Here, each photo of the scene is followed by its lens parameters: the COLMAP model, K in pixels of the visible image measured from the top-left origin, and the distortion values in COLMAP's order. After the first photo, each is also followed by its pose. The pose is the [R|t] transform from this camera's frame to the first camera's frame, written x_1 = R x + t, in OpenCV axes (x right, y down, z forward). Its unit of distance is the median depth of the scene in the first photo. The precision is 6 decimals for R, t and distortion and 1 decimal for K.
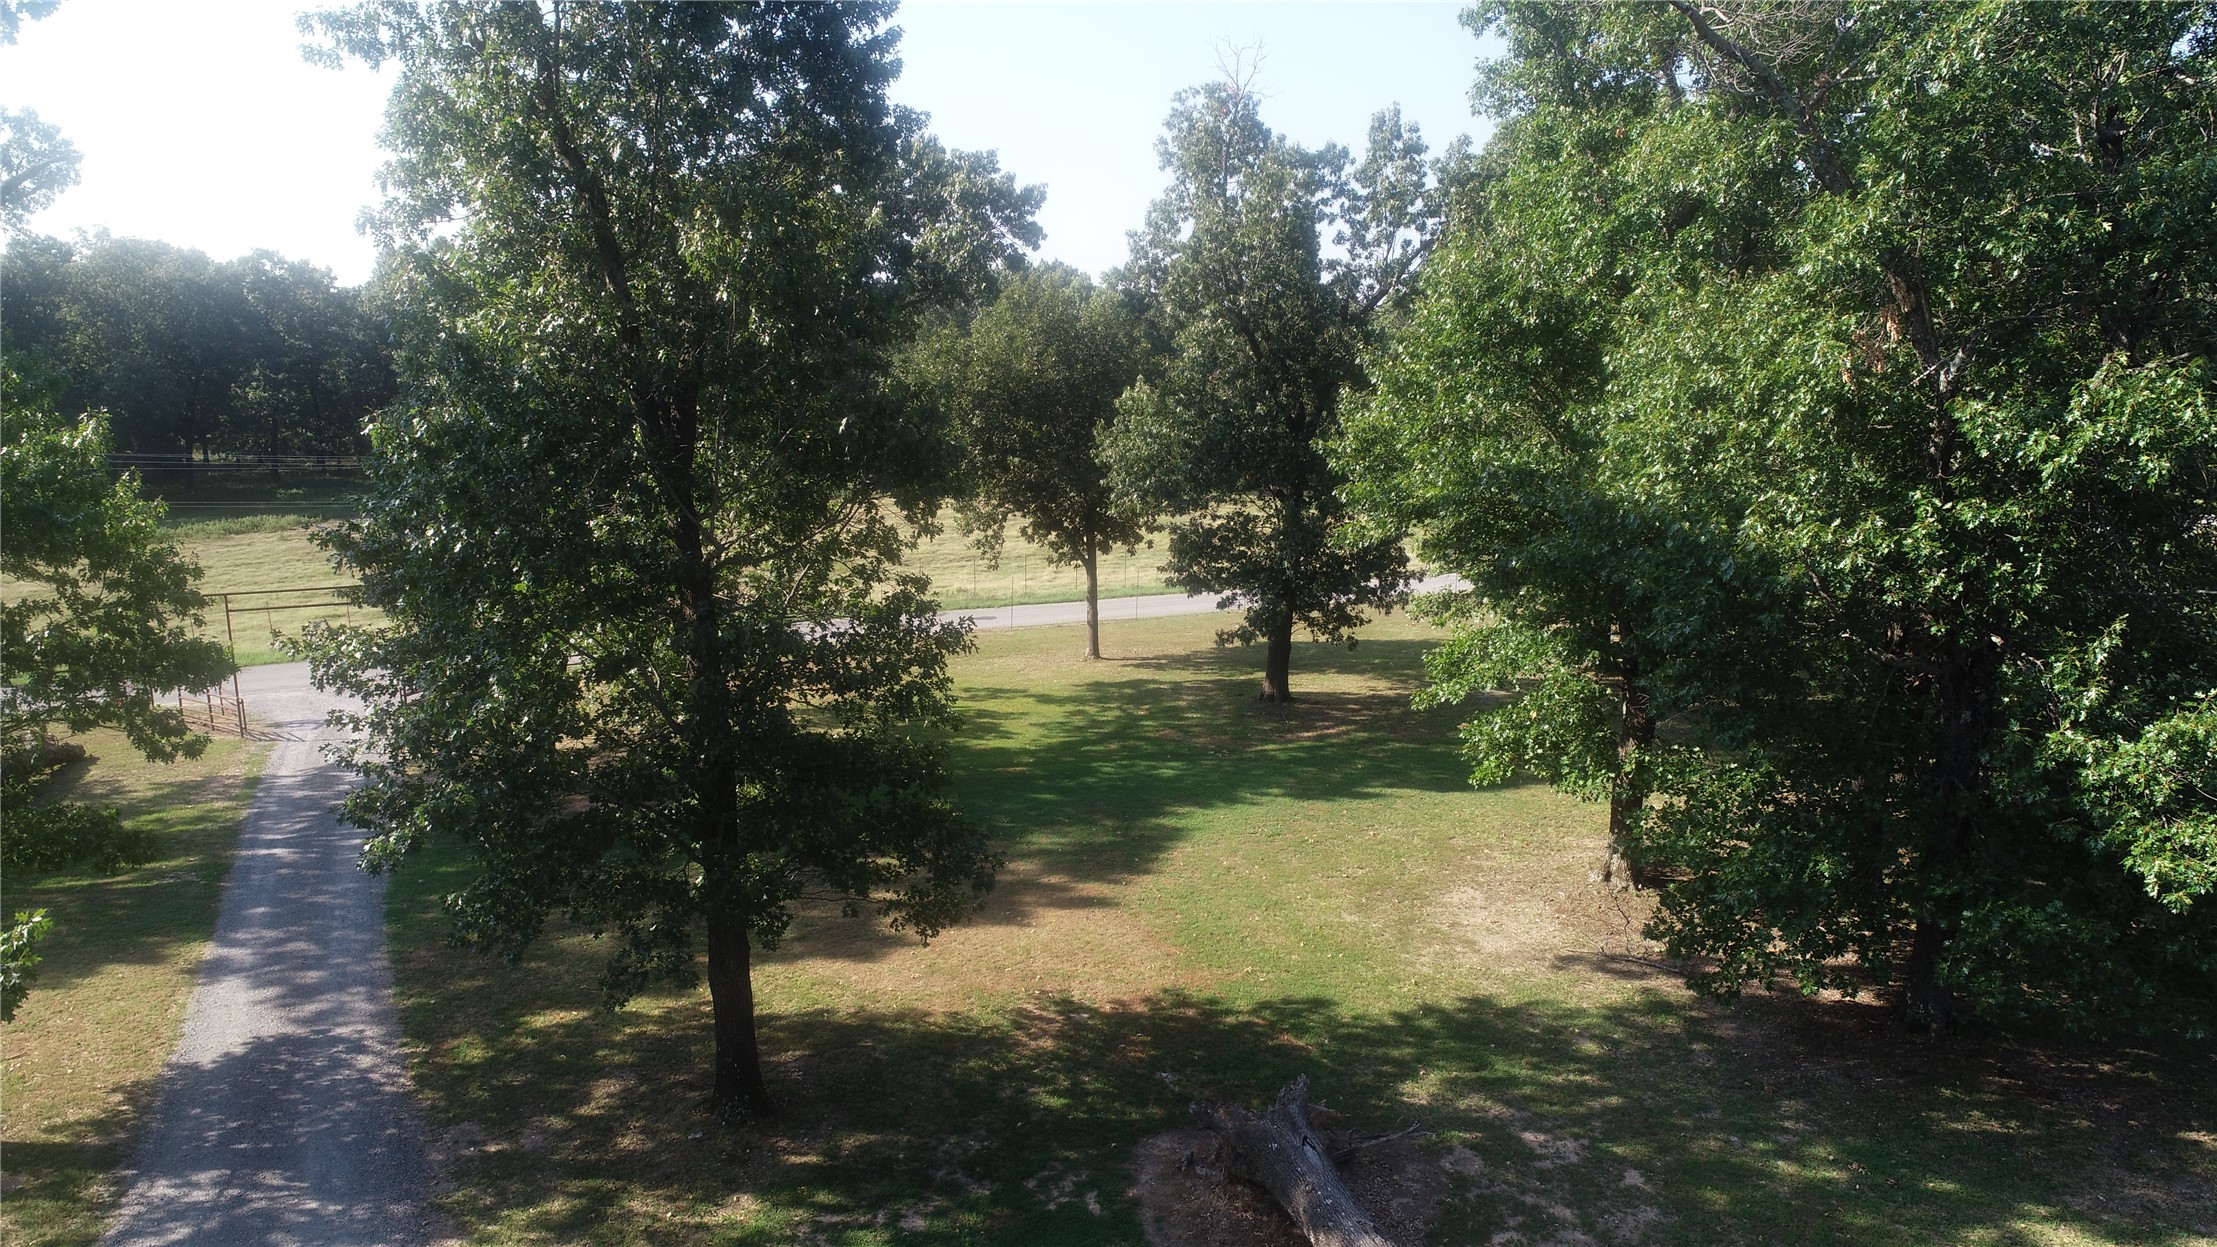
lens RADIAL K [[1484.2, 0, 1114.1], [0, 1484.2, 629.3], [0, 0, 1]] dist [-0.000556, -0.001782]
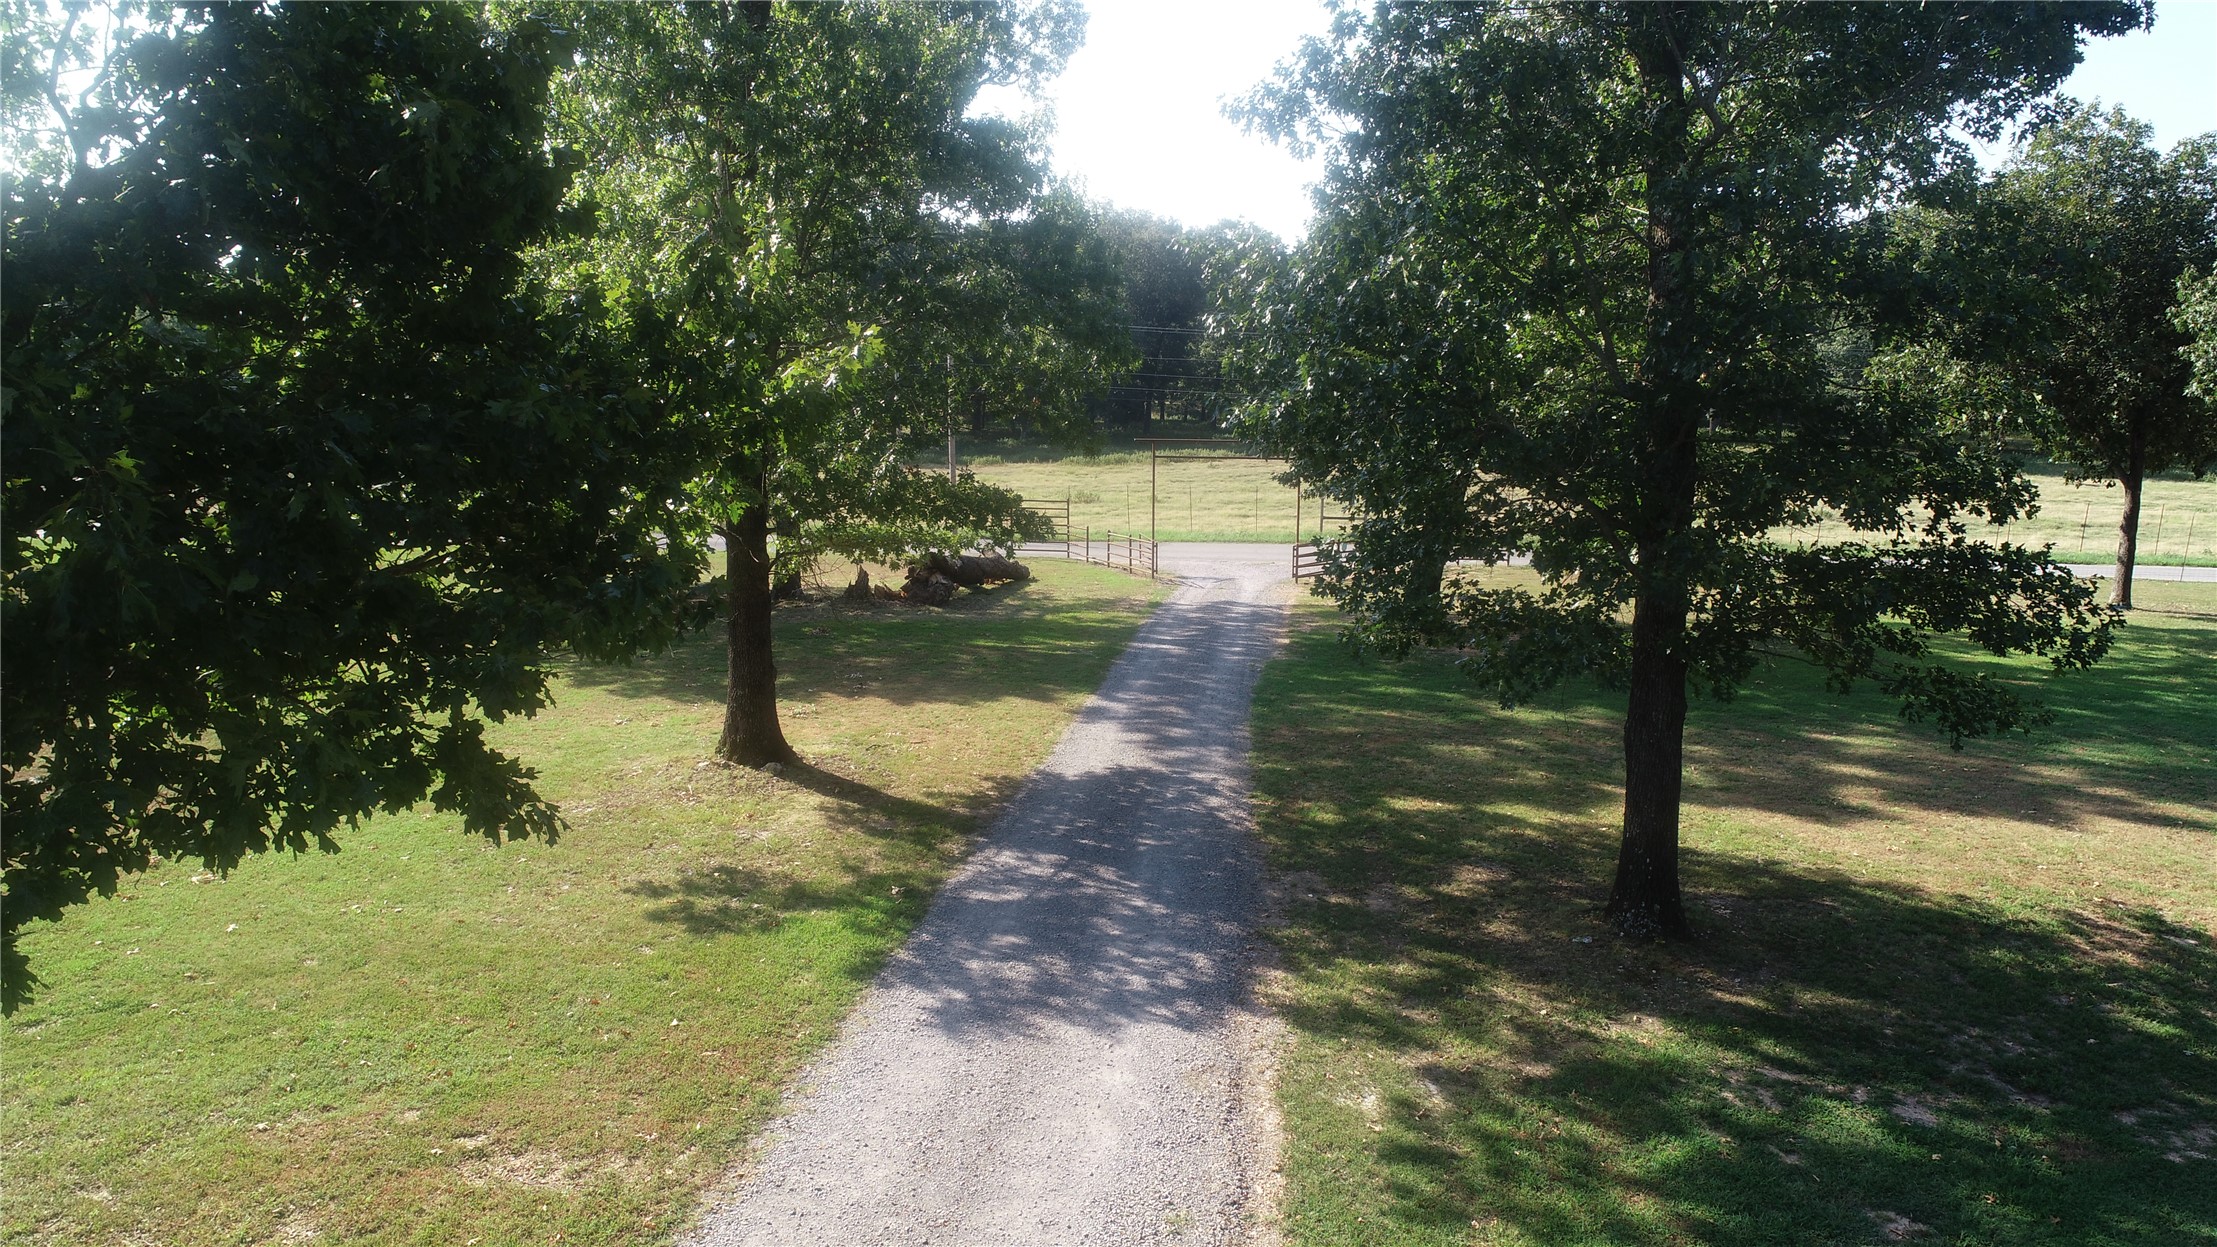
lens RADIAL K [[1484.2, 0, 1113.6], [0, 1484.2, 618.8], [0, 0, 1]] dist [-0.000556, -0.001782]
pose [[0.834628, 0.105151, -0.540684, -0.087060], [-0.115492, 0.993197, 0.014875, 0.187051], [0.538570, 0.050030, 0.841094, 0.220203]]
